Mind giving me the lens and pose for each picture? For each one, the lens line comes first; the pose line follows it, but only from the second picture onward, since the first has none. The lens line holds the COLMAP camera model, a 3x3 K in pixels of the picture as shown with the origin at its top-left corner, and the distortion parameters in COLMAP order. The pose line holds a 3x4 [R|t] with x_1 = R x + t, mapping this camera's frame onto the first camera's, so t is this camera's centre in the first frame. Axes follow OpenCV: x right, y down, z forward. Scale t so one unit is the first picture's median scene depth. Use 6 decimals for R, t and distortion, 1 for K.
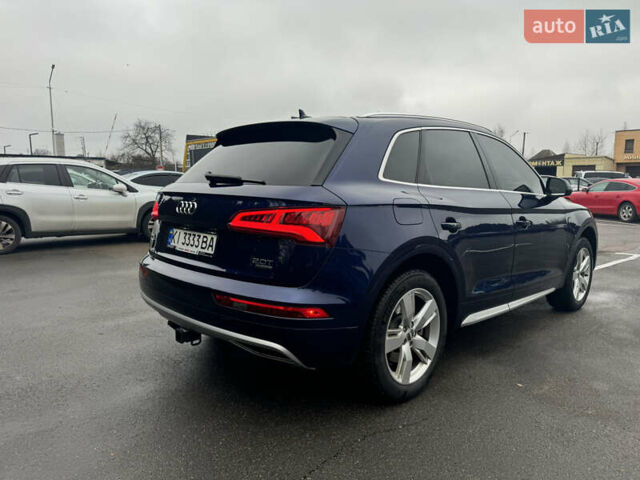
lens RADIAL K [[452.8, 0, 318.4], [0, 452.8, 242.6], [0, 0, 1]] dist [0.045398, -0.059439]
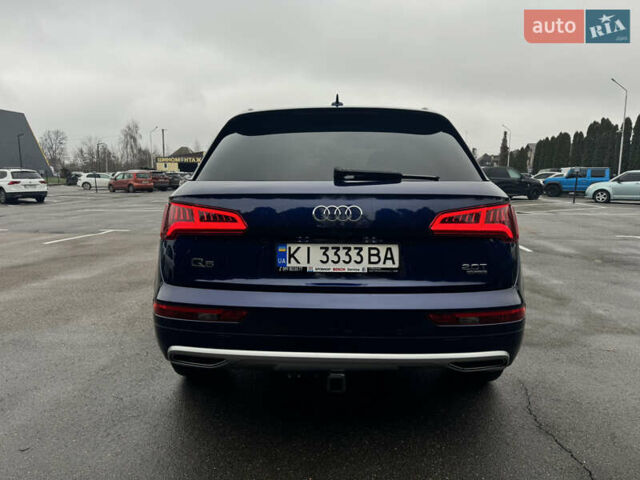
lens RADIAL K [[451.5, 0, 313.9], [0, 451.5, 240.4], [0, 0, 1]] dist [0.054537, -0.069956]
pose [[0.733234, -0.098683, 0.672777, -0.785284], [0.094465, 0.994602, 0.042935, -0.064594], [-0.673382, 0.032072, 0.738598, 0.446307]]
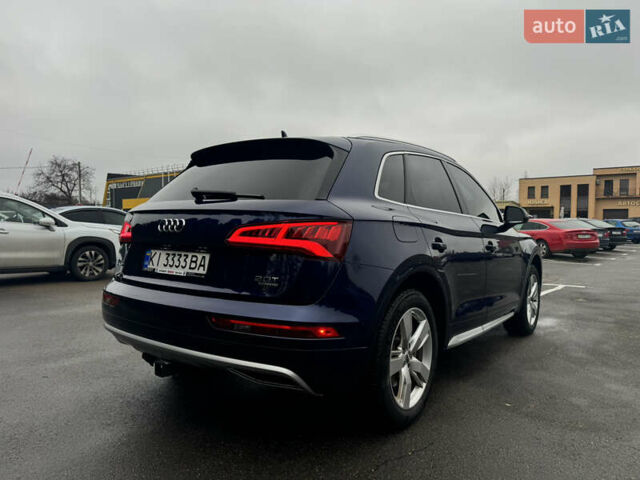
lens RADIAL K [[452.8, 0, 318.4], [0, 452.8, 242.6], [0, 0, 1]] dist [0.045398, -0.059439]
pose [[0.987123, -0.001985, 0.159953, -0.136504], [0.016734, 0.995718, -0.090913, 0.043802], [-0.159088, 0.092419, 0.982929, 0.050602]]
